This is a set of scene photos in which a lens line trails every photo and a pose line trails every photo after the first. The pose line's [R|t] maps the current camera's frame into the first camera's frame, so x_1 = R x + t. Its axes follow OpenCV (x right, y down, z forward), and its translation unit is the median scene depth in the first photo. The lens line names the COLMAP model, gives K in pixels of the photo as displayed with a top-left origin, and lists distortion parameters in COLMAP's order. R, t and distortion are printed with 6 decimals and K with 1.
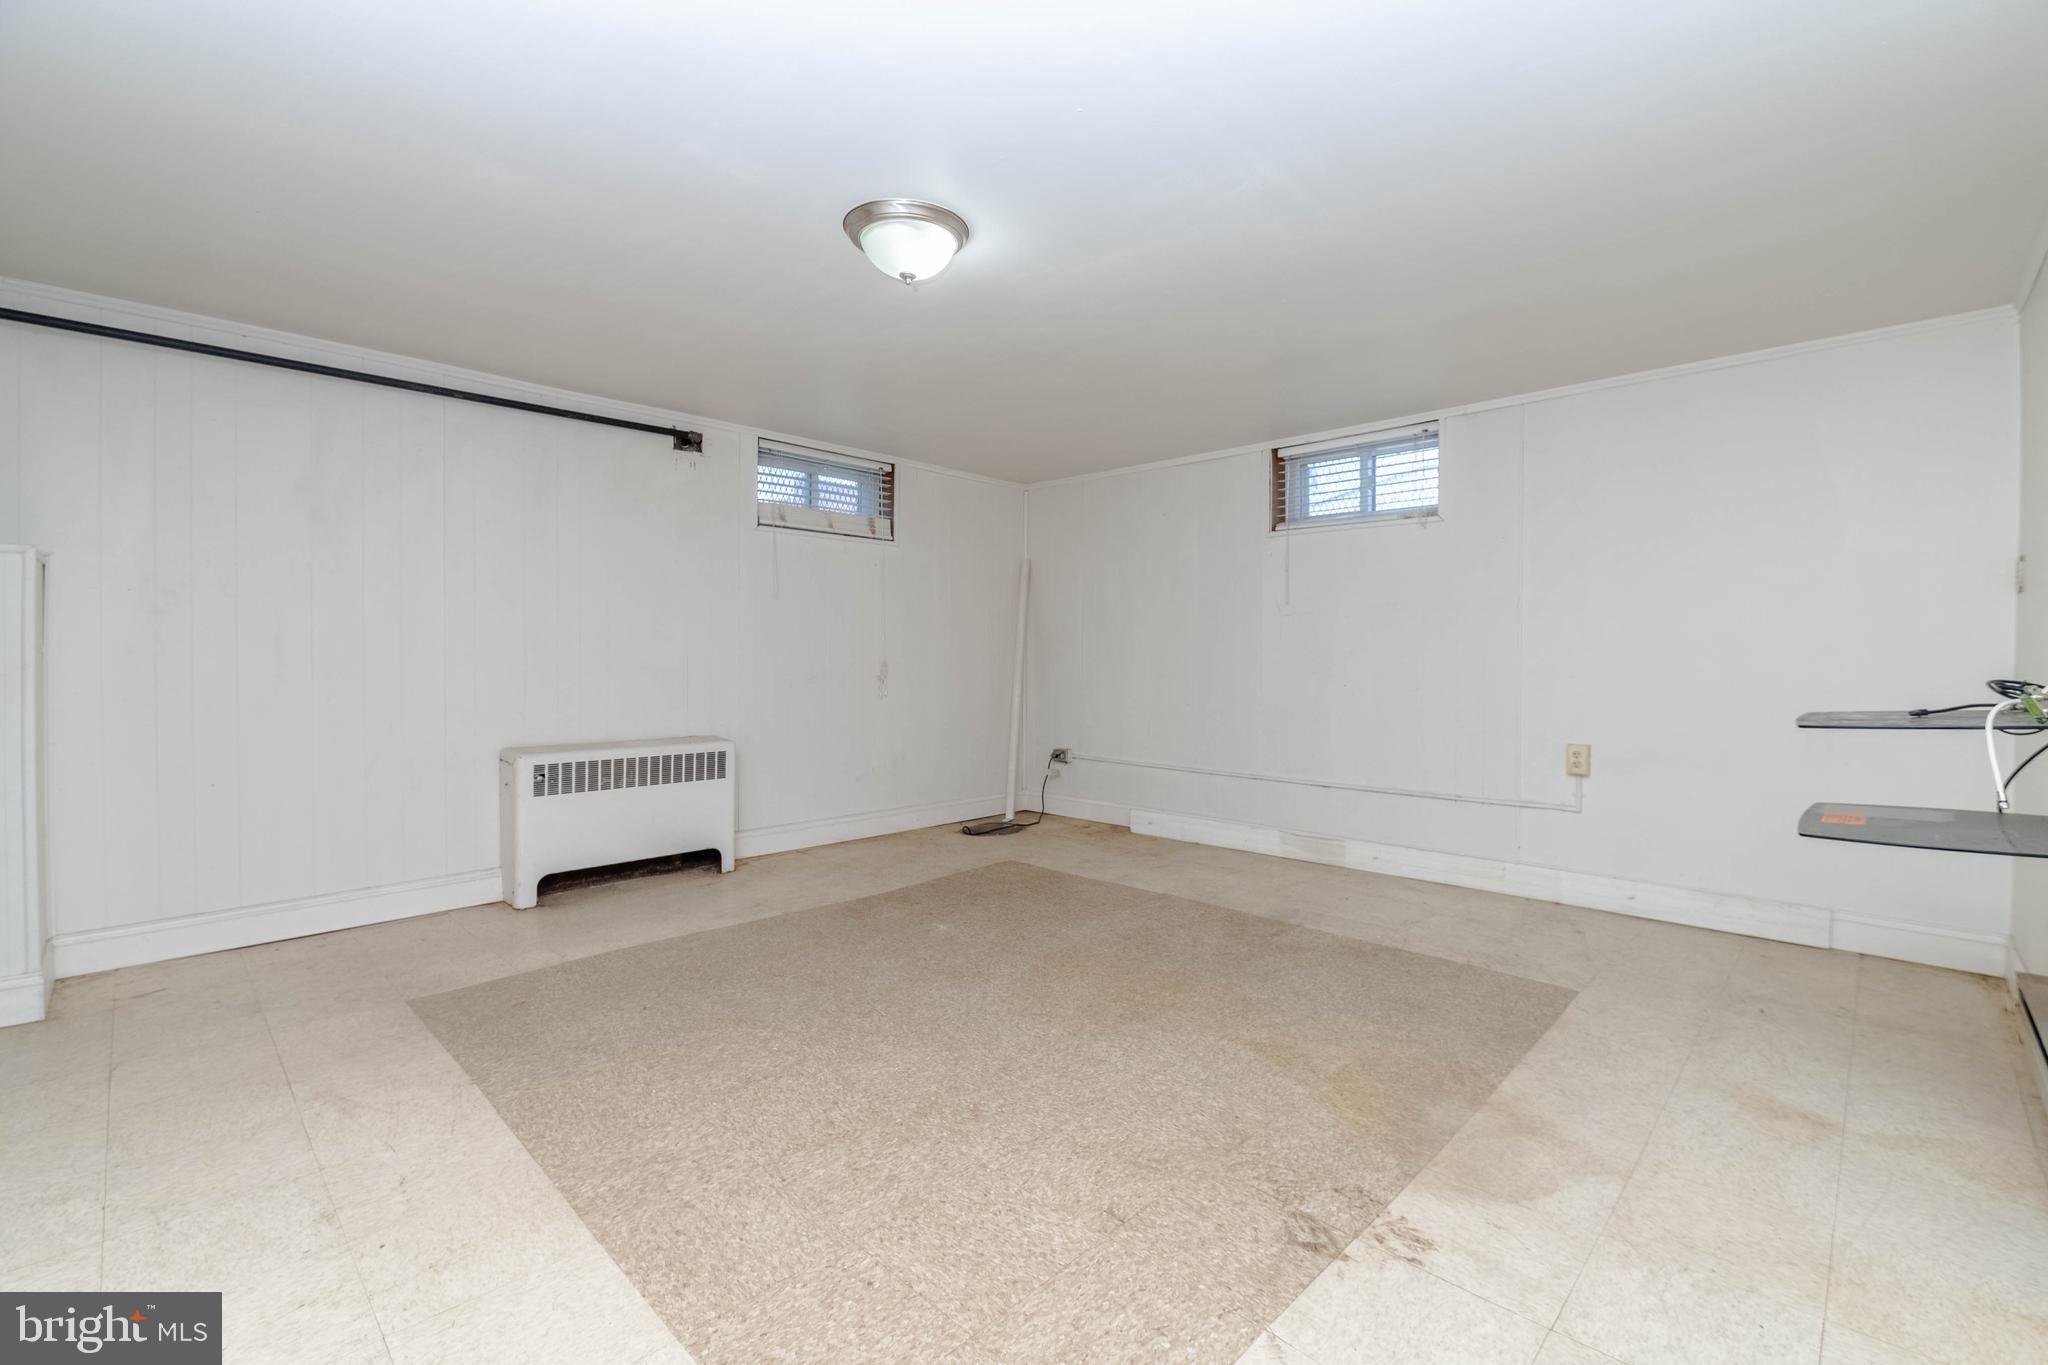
lens RADIAL K [[869.9, 0, 1035.7], [0, 869.9, 682.7], [0, 0, 1]] dist [0.012506, -0.008006]
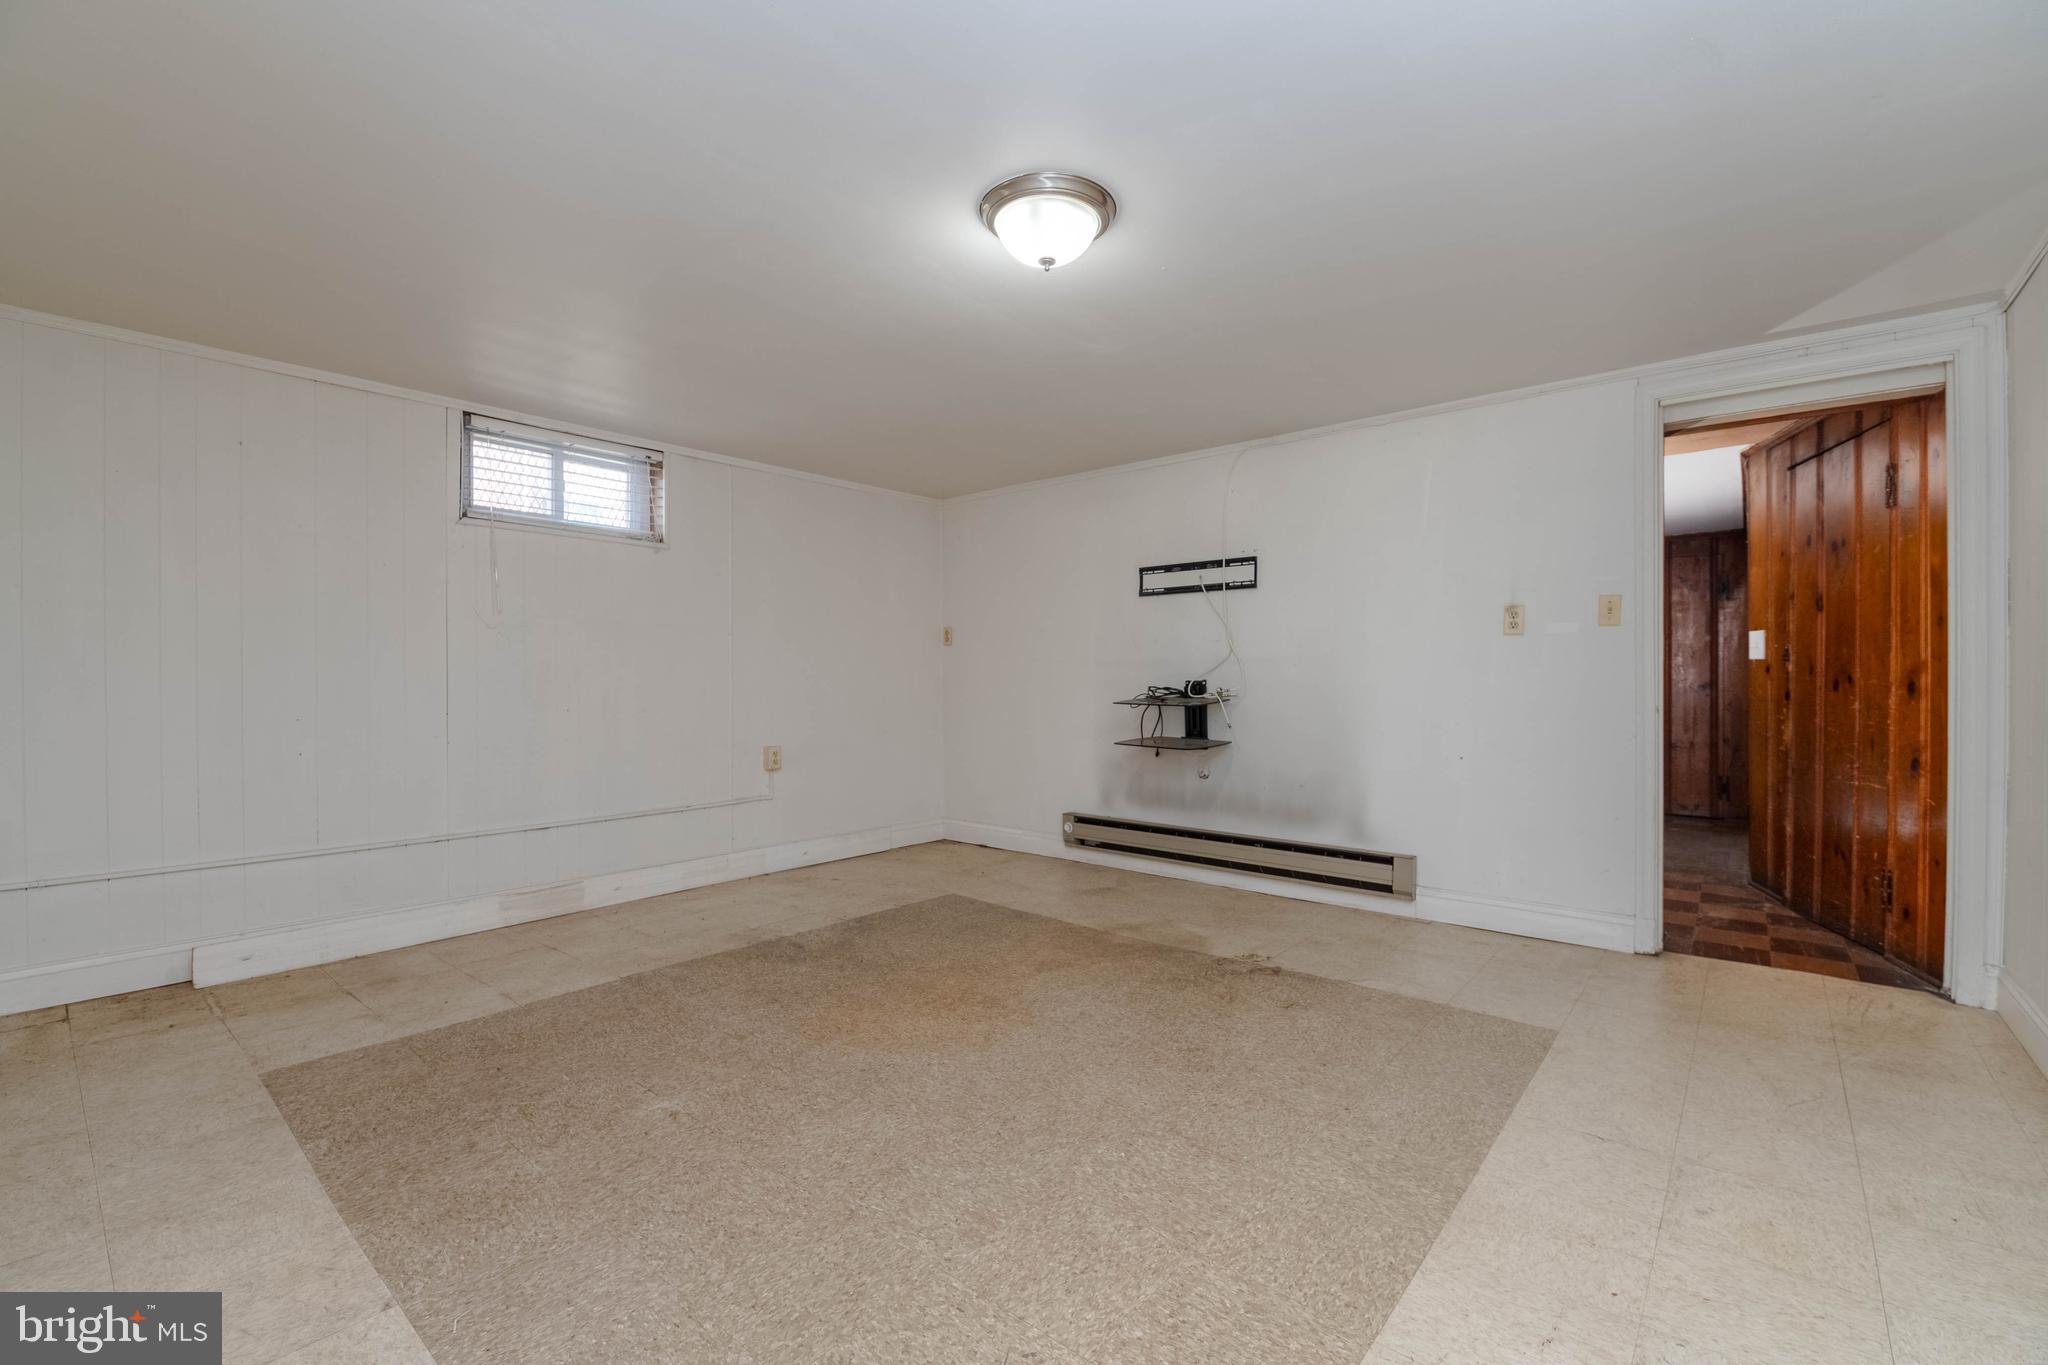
lens RADIAL K [[869.9, 0, 1035.7], [0, 869.9, 682.7], [0, 0, 1]] dist [0.012506, -0.008006]
pose [[-0.070732, -0.001787, 0.997494, -1.005021], [0.026292, 0.999648, 0.003656, -0.026363], [-0.997149, 0.026485, -0.070660, 1.020584]]
